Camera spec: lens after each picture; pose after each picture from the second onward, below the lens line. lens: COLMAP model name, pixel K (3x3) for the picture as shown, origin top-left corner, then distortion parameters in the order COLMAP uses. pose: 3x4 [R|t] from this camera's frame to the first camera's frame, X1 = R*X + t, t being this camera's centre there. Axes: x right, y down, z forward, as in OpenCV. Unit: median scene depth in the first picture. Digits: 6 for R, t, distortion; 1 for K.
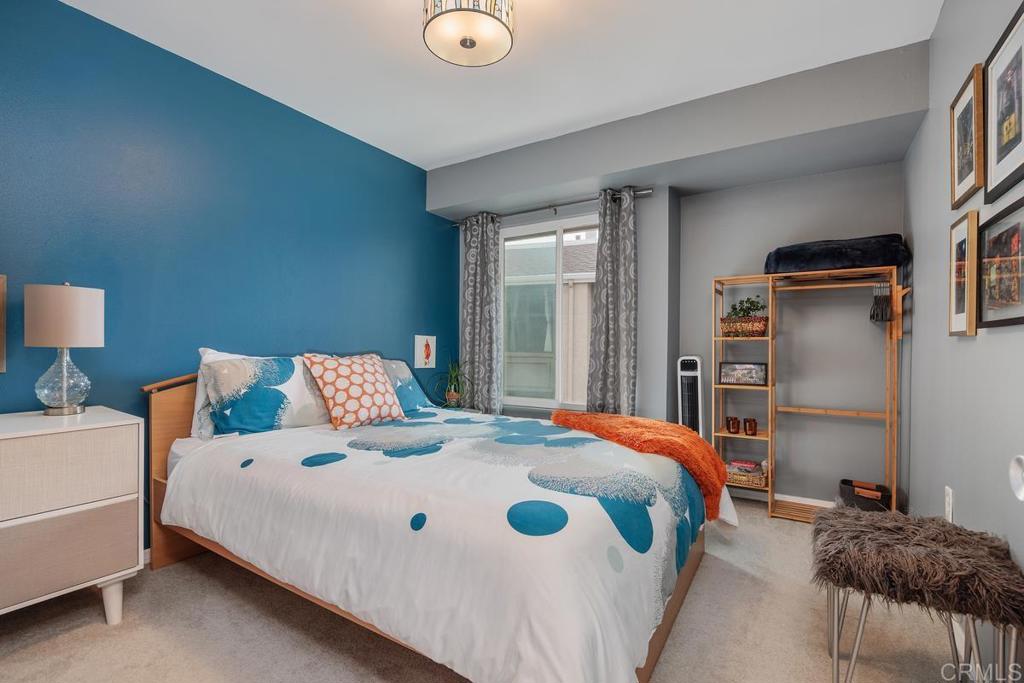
lens RADIAL K [[456.2, 0, 510.5], [0, 456.2, 347.0], [0, 0, 1]] dist [-0.014414, 0.000013]
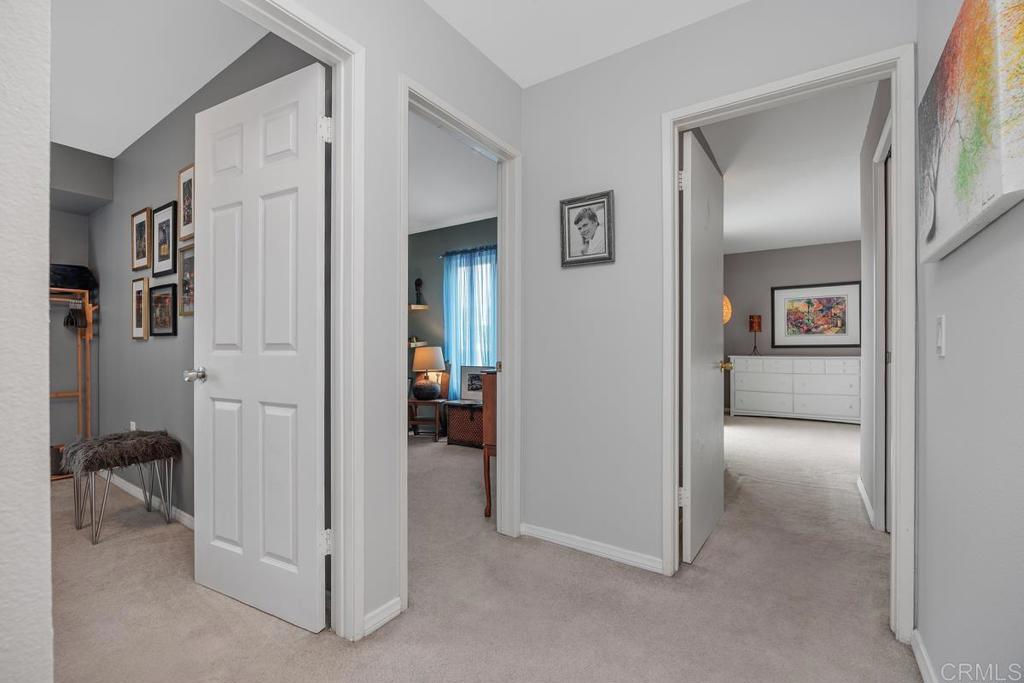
lens RADIAL K [[445.4, 0, 507.1], [0, 445.4, 342.7], [0, 0, 1]] dist [-0.001125, -0.000115]
pose [[0.025331, -0.012699, 0.999598, -0.879985], [0.006278, 0.999902, 0.012544, -0.024500], [-0.999659, 0.005958, 0.025408, -0.636475]]
